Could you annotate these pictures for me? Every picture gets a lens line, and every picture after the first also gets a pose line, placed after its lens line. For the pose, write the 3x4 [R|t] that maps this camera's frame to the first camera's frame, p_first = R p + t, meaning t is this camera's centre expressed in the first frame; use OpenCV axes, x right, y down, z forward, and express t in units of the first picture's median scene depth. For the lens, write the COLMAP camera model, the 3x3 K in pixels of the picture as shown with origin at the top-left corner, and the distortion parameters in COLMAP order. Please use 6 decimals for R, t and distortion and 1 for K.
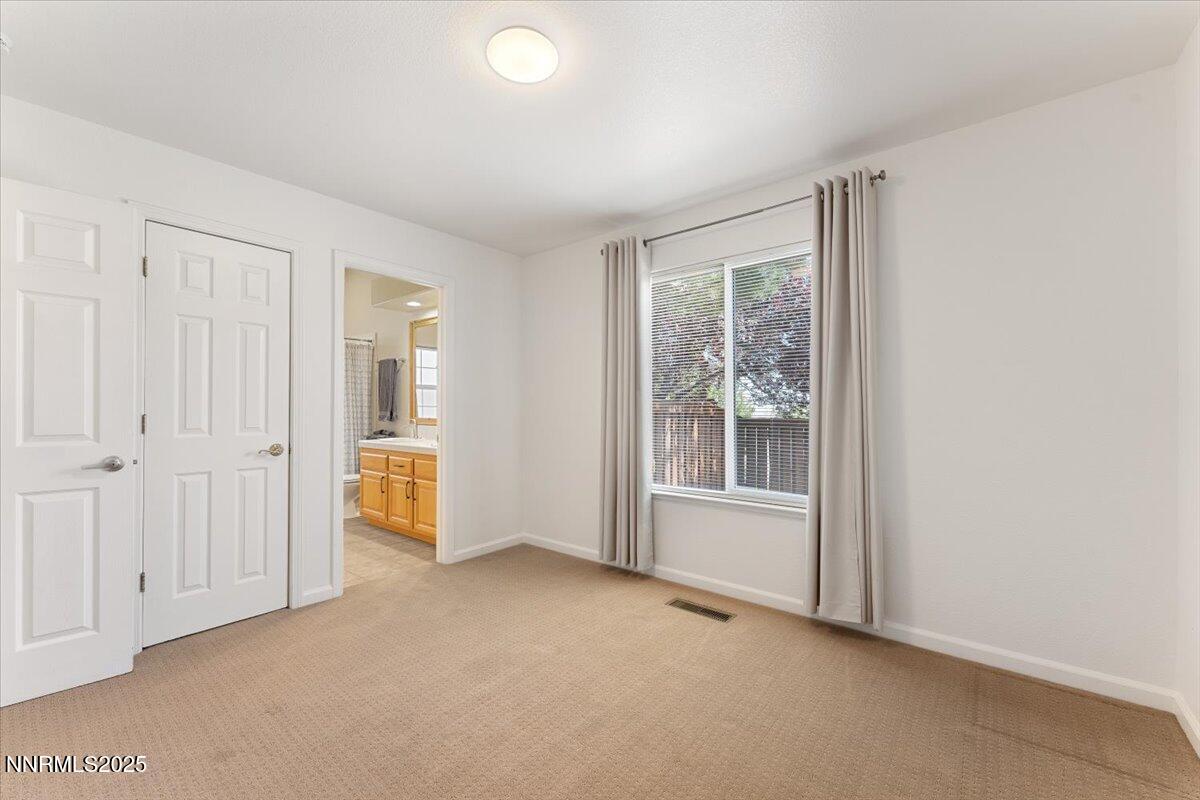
lens RADIAL K [[481.2, 0, 599.3], [0, 481.2, 406.3], [0, 0, 1]] dist [0.000902, 0.000029]
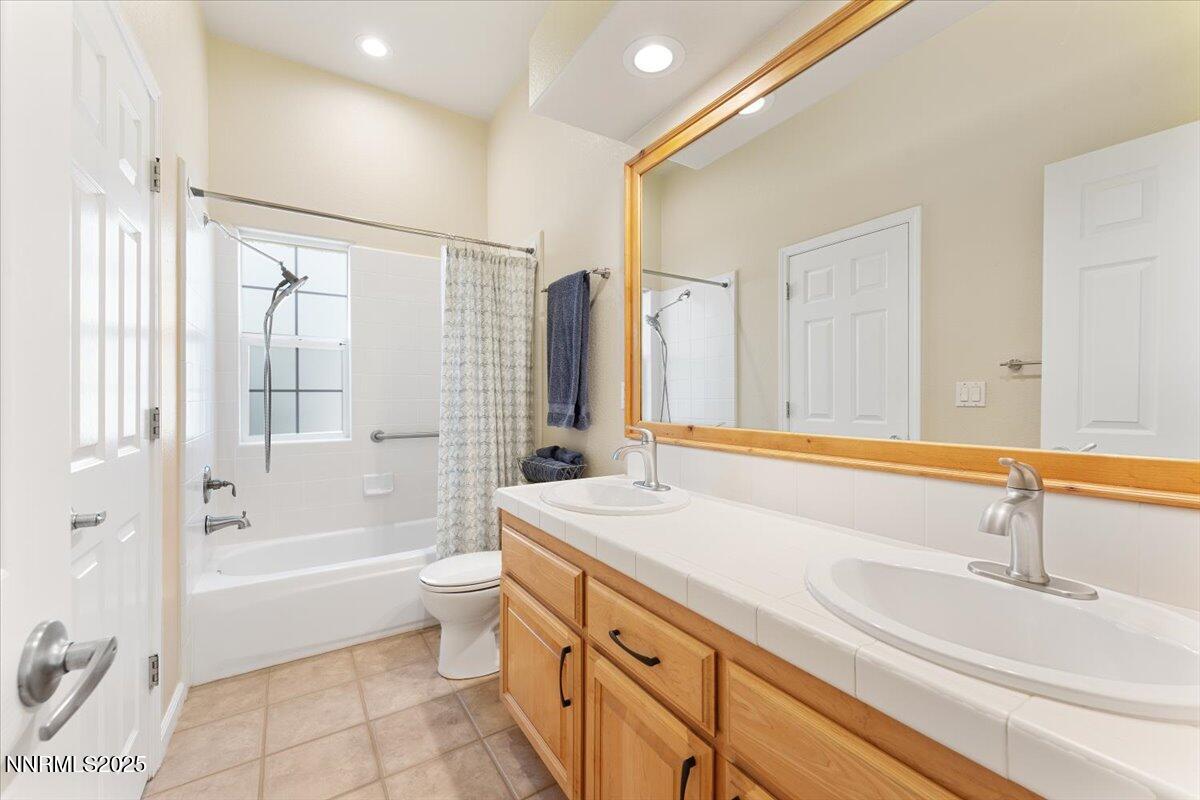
lens RADIAL K [[481.2, 0, 601.5], [0, 481.2, 398.1], [0, 0, 1]] dist [0.000902, 0.000029]
pose [[0.952324, 0.002290, -0.305079, -0.280423], [0.000625, 0.999955, 0.009455, 0.002033], [0.305087, -0.009195, 0.952280, 0.602995]]
